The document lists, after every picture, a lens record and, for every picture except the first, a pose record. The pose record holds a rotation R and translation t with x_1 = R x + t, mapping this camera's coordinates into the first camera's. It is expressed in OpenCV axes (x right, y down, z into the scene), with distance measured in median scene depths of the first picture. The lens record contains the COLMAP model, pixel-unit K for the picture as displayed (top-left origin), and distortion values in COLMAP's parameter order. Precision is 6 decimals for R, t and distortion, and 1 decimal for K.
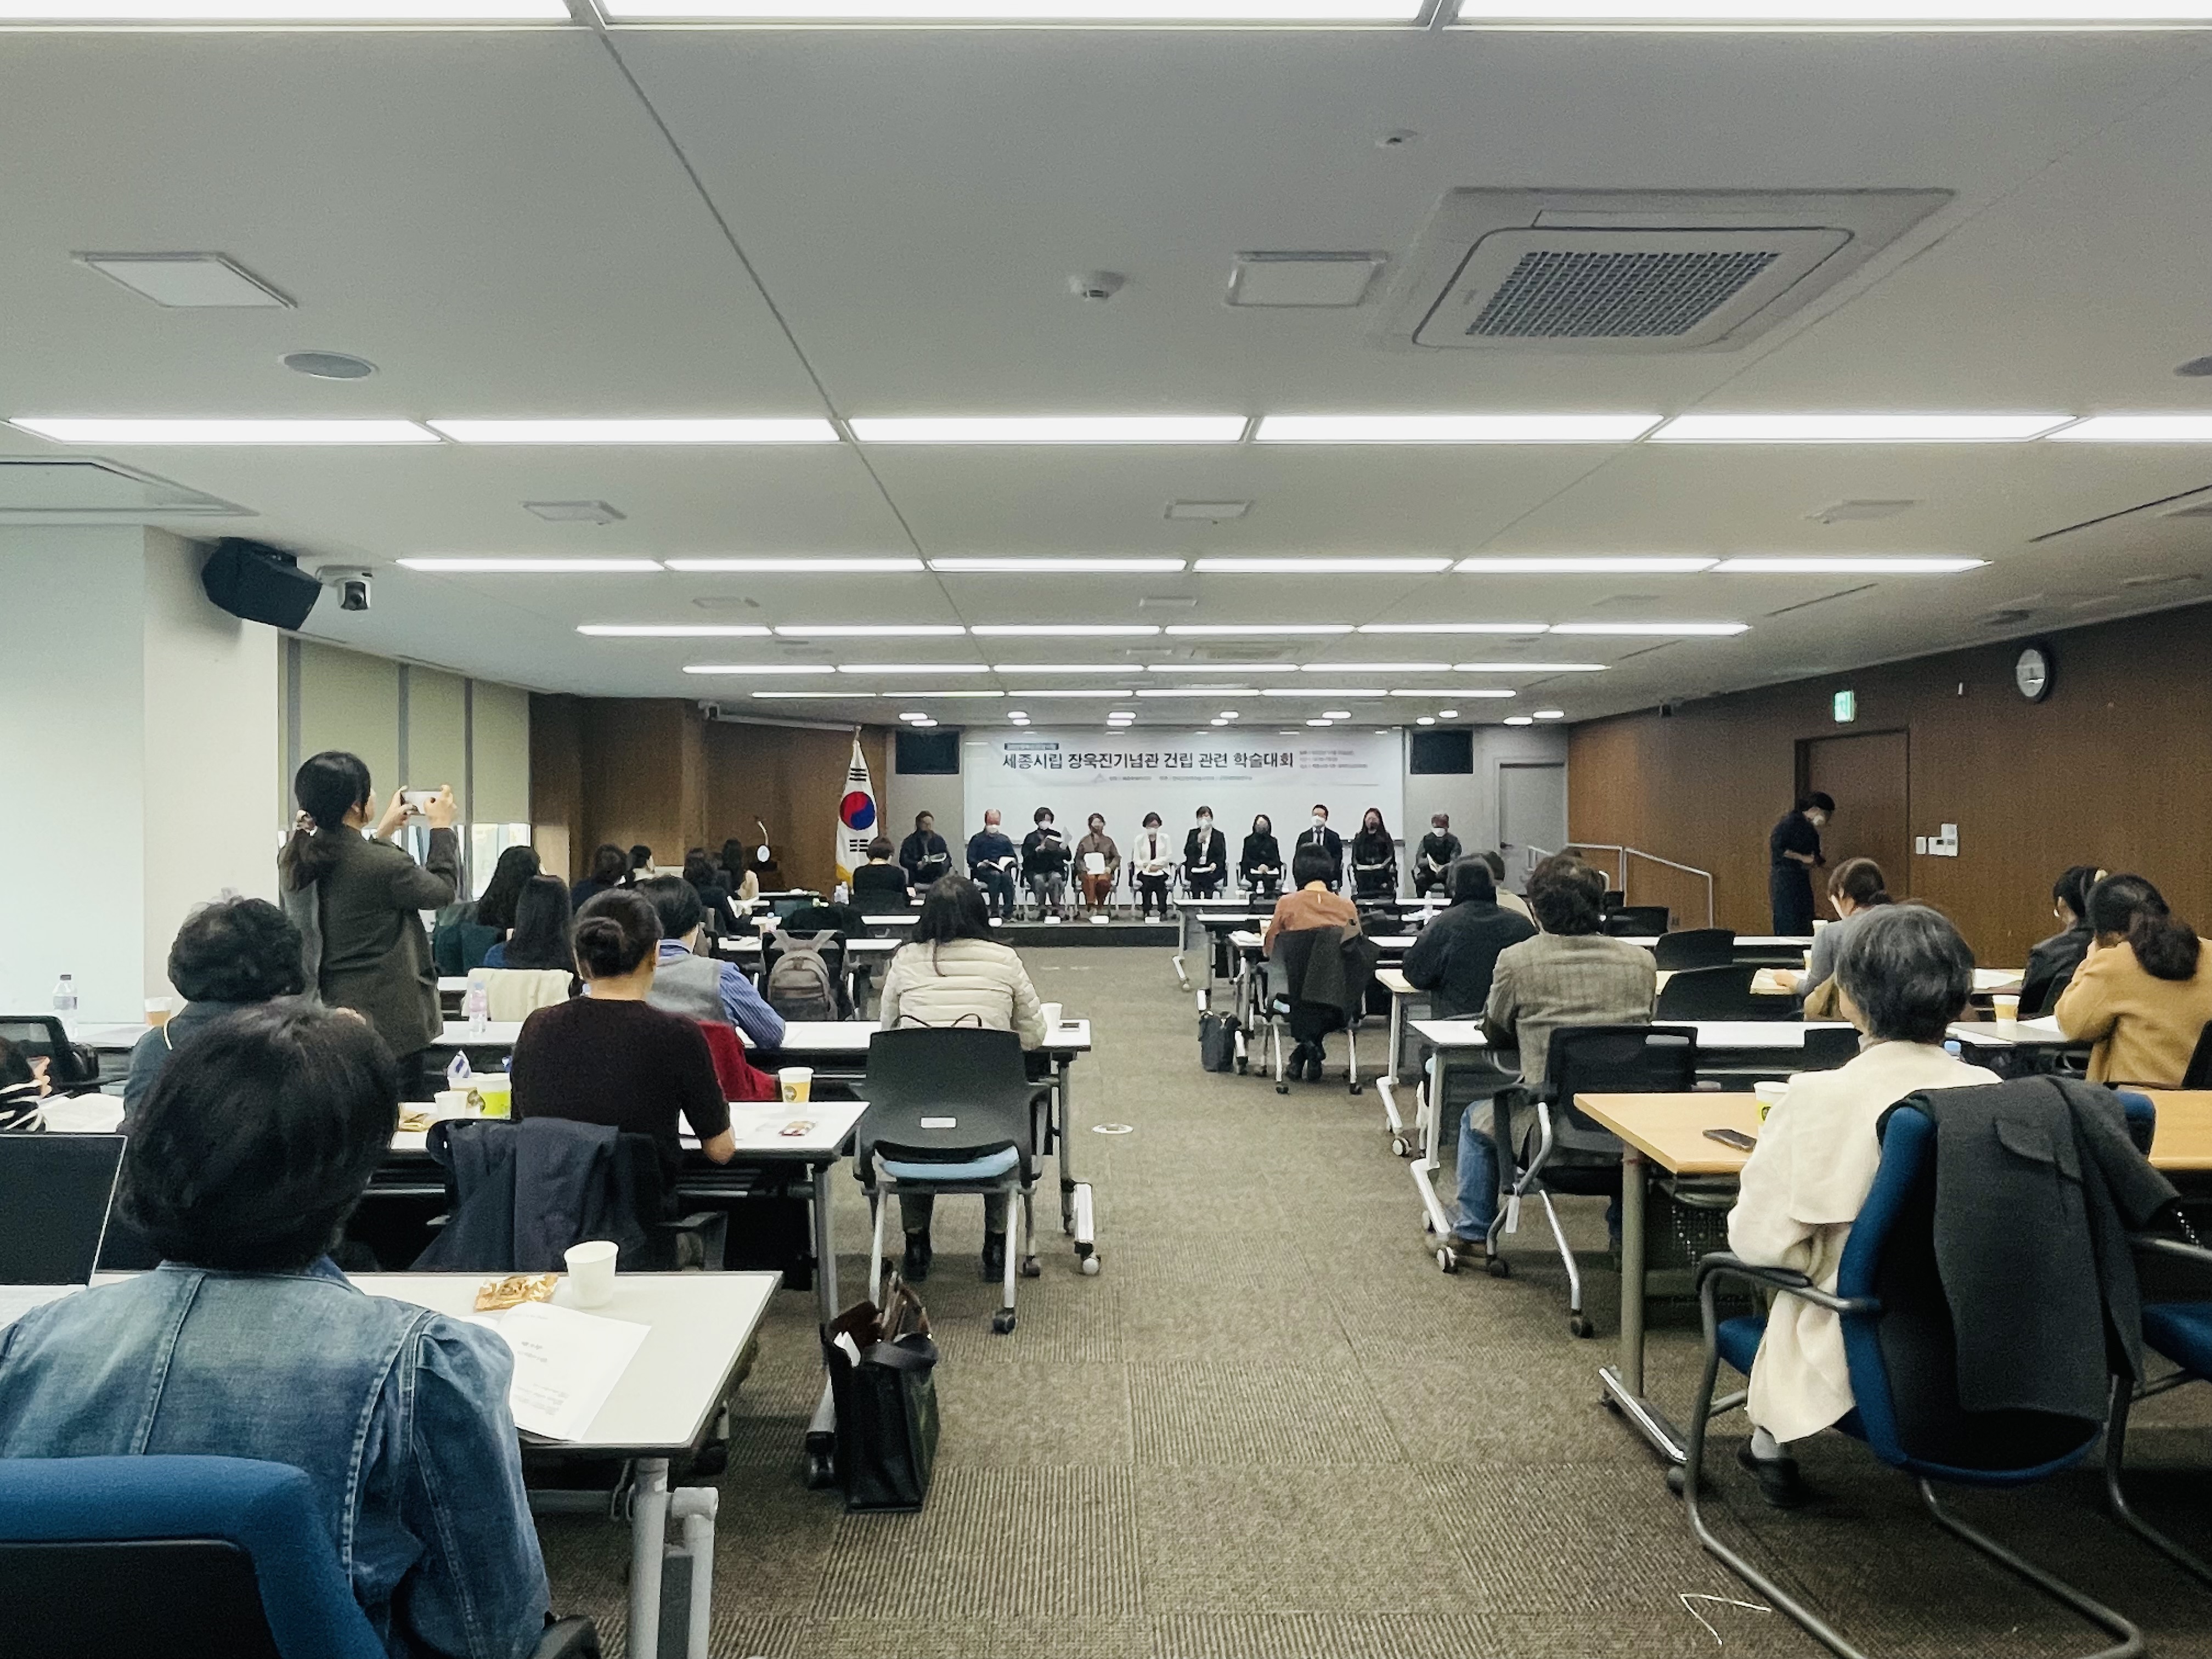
lens RADIAL K [[1664.5, 0, 1106.0], [0, 1664.5, 829.5], [0, 0, 1]] dist [0.102454, -0.118684]
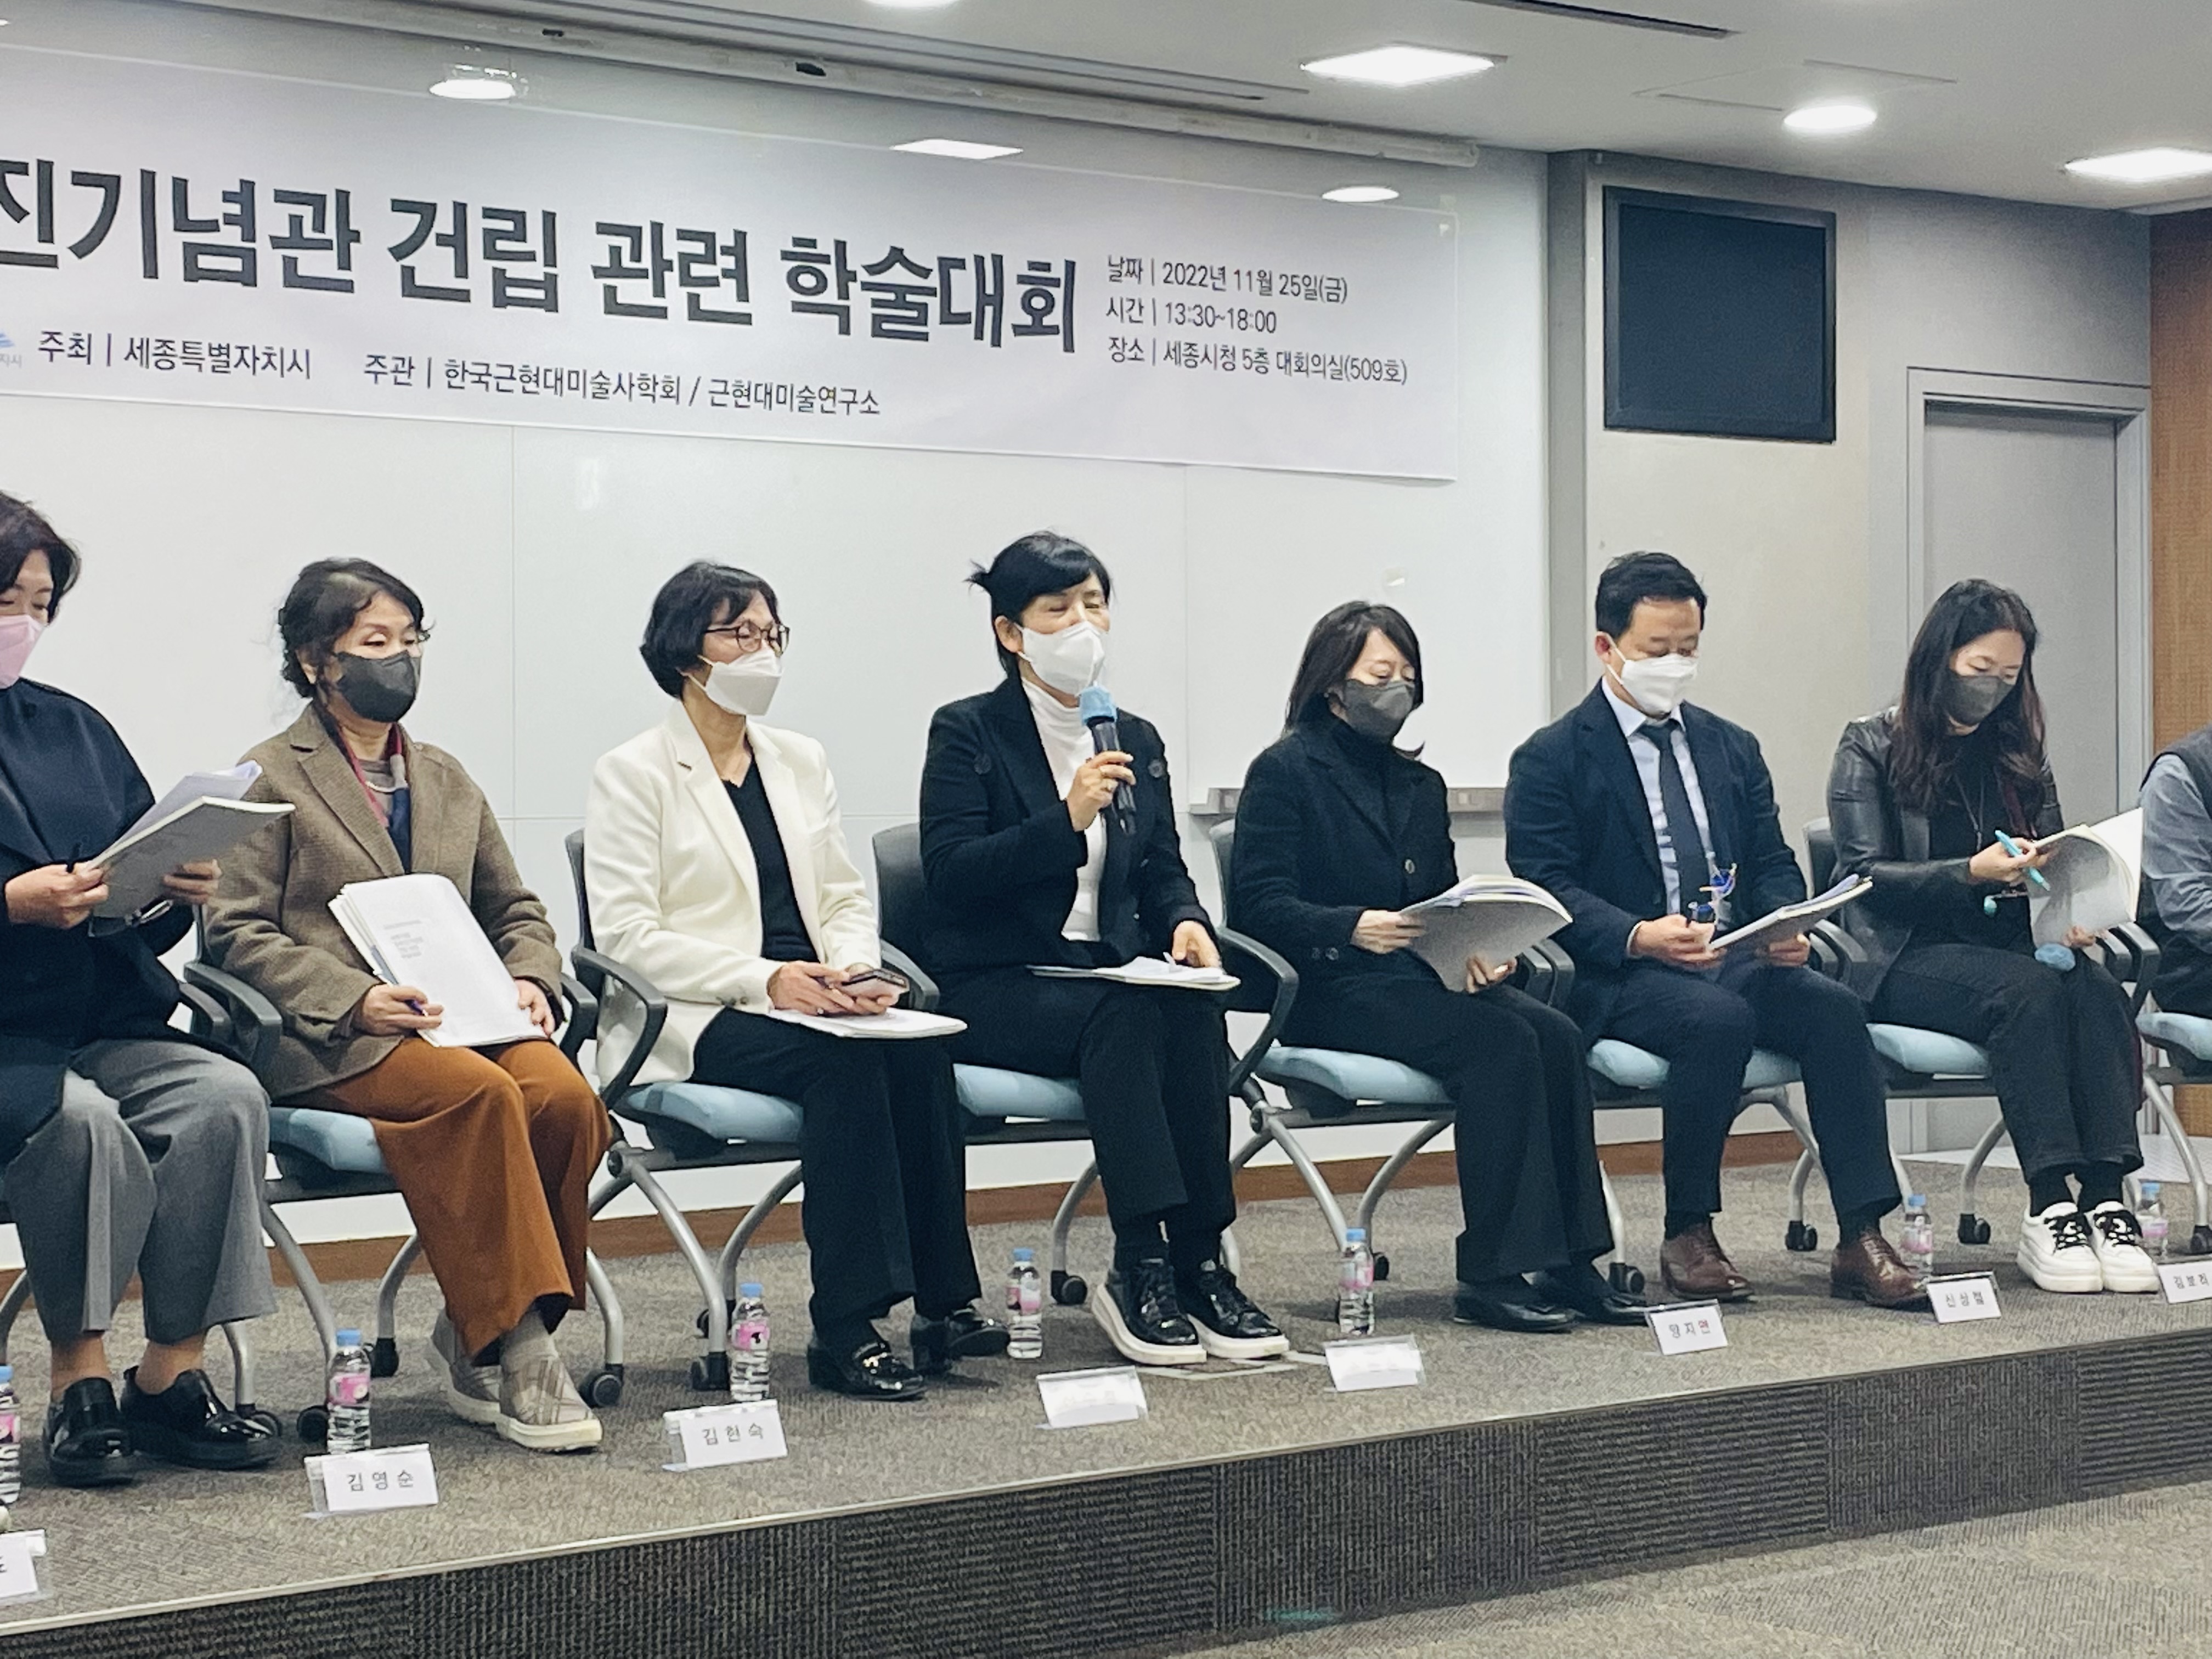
lens RADIAL K [[4318.6, 0, 1117.4], [0, 4318.6, 791.1], [0, 0, 1]] dist [0.121916, -0.189779]
pose [[0.769100, -0.000367, 0.639129, -0.158206], [0.008753, 0.999912, -0.009960, 0.010274], [-0.639069, 0.013254, 0.769035, 0.671692]]
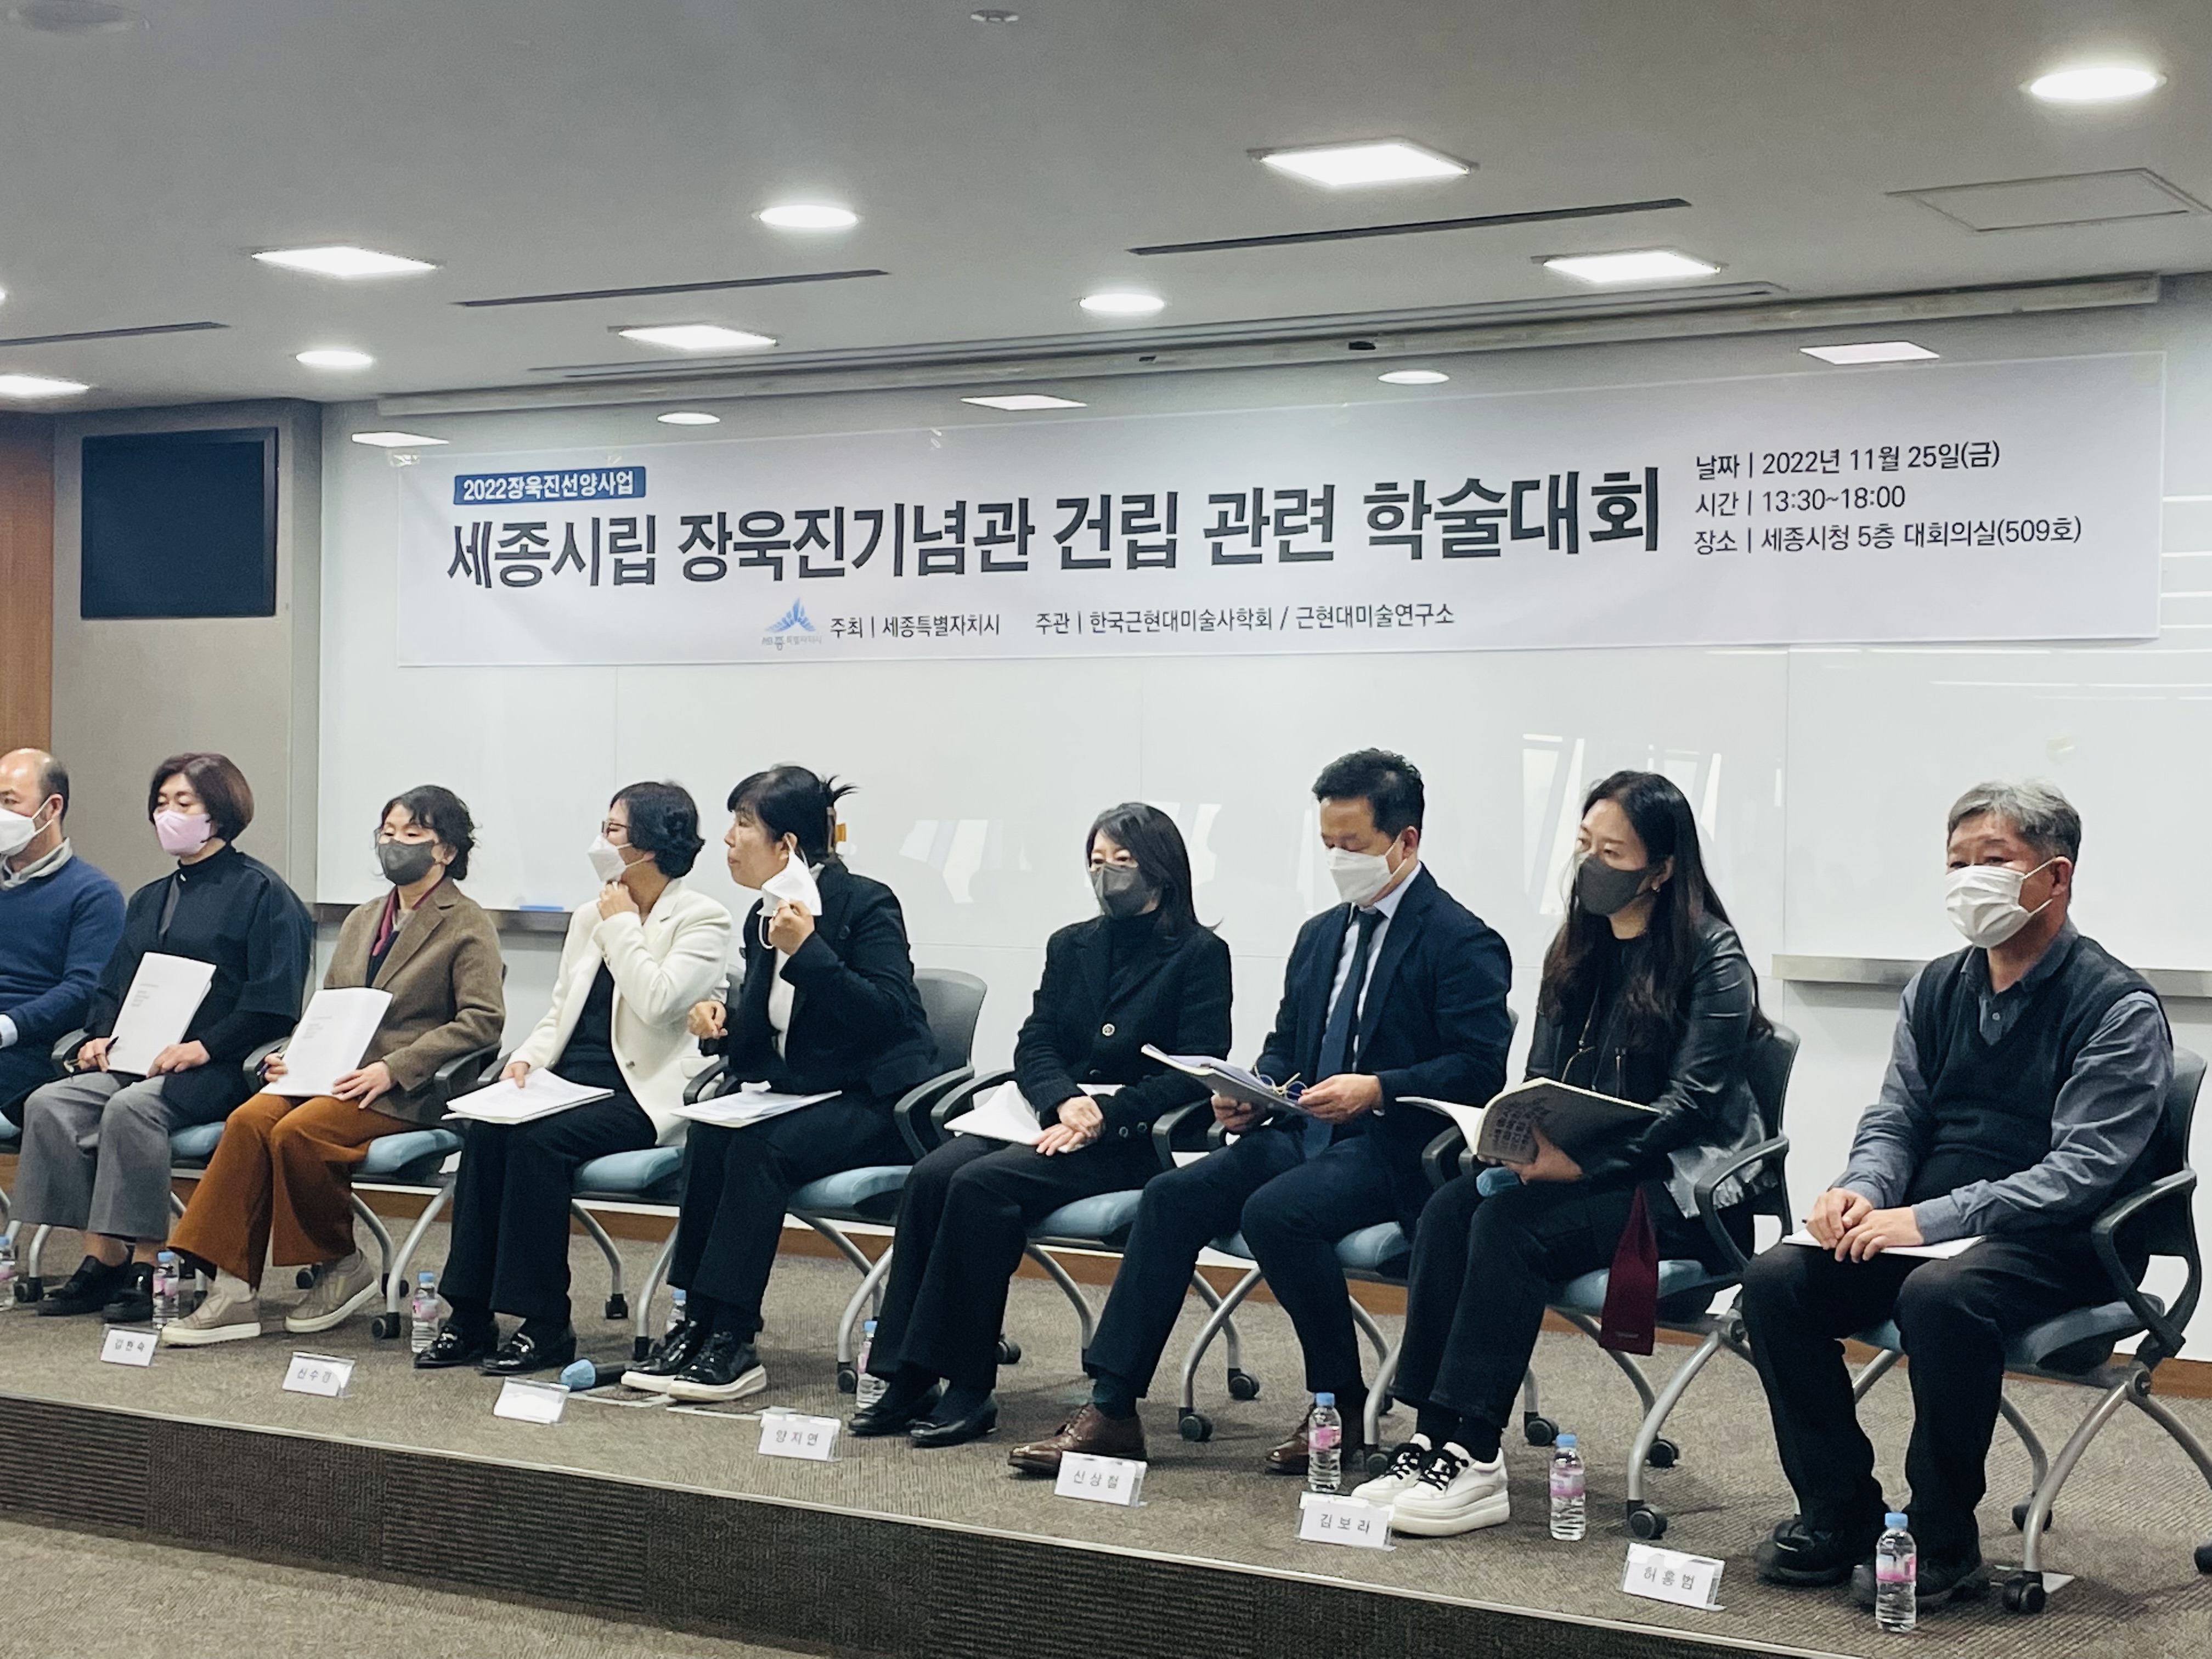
lens RADIAL K [[3466.7, 0, 1106.0], [0, 3466.7, 829.5], [0, 0, 1]] dist [0.158849, -0.431876]
pose [[0.845207, 0.016821, -0.534175, 0.264006], [-0.022099, 0.999750, -0.003484, -0.004609], [0.533983, 0.014749, 0.845367, 0.652882]]
